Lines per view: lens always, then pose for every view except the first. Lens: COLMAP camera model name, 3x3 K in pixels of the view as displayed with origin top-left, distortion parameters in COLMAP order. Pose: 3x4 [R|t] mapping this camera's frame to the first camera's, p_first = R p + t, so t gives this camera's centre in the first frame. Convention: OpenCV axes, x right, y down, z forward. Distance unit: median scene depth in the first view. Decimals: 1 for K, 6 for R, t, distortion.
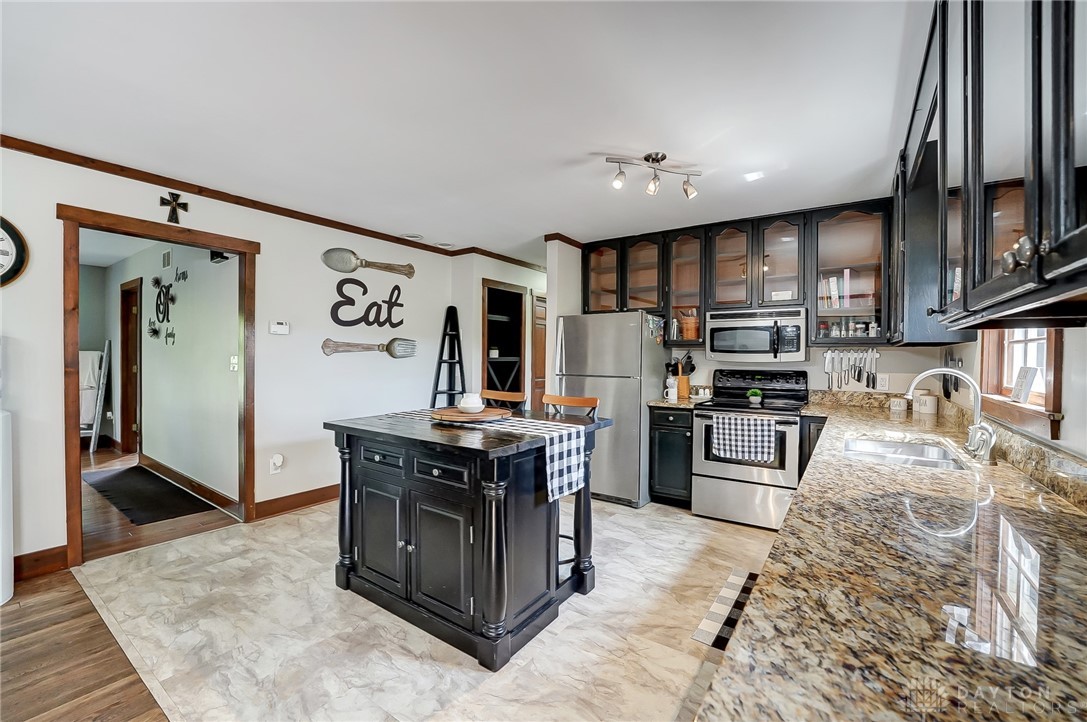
lens RADIAL K [[443.9, 0, 544.5], [0, 443.9, 361.6], [0, 0, 1]] dist [0.007641, -0.000185]
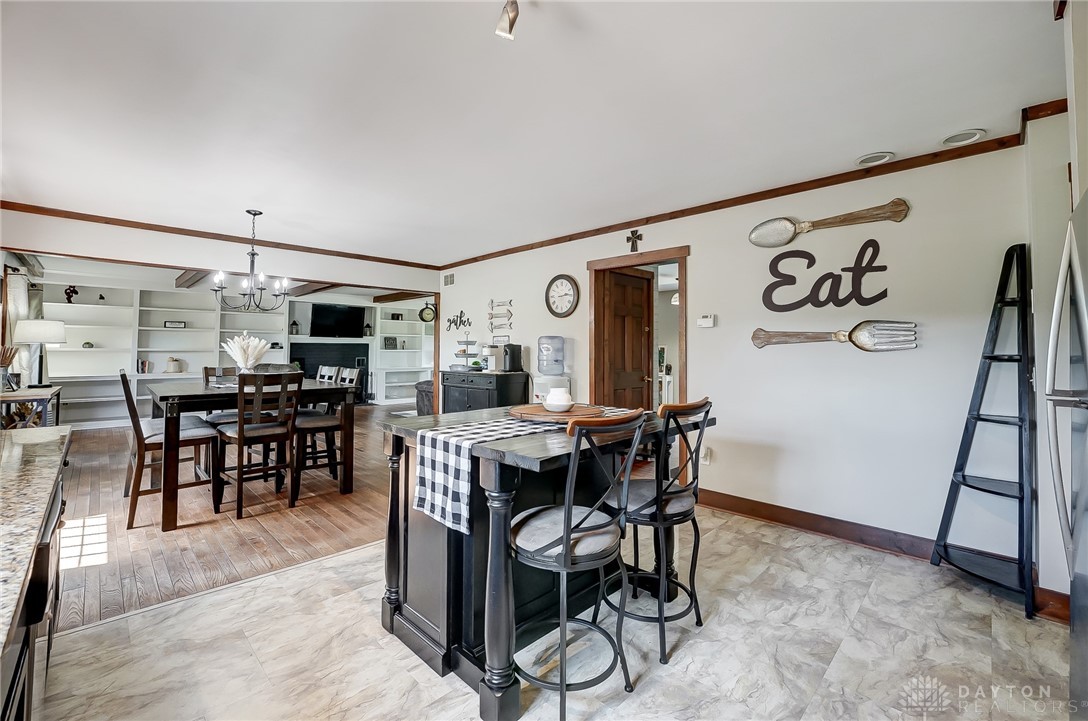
lens RADIAL K [[444.3, 0, 540.4], [0, 444.3, 340.9], [0, 0, 1]] dist [0.007641, -0.000185]
pose [[-0.122706, -0.033554, -0.991876, 0.393406], [-0.021207, 0.999289, -0.031182, 0.007838], [0.992217, 0.017208, -0.123330, 0.636757]]
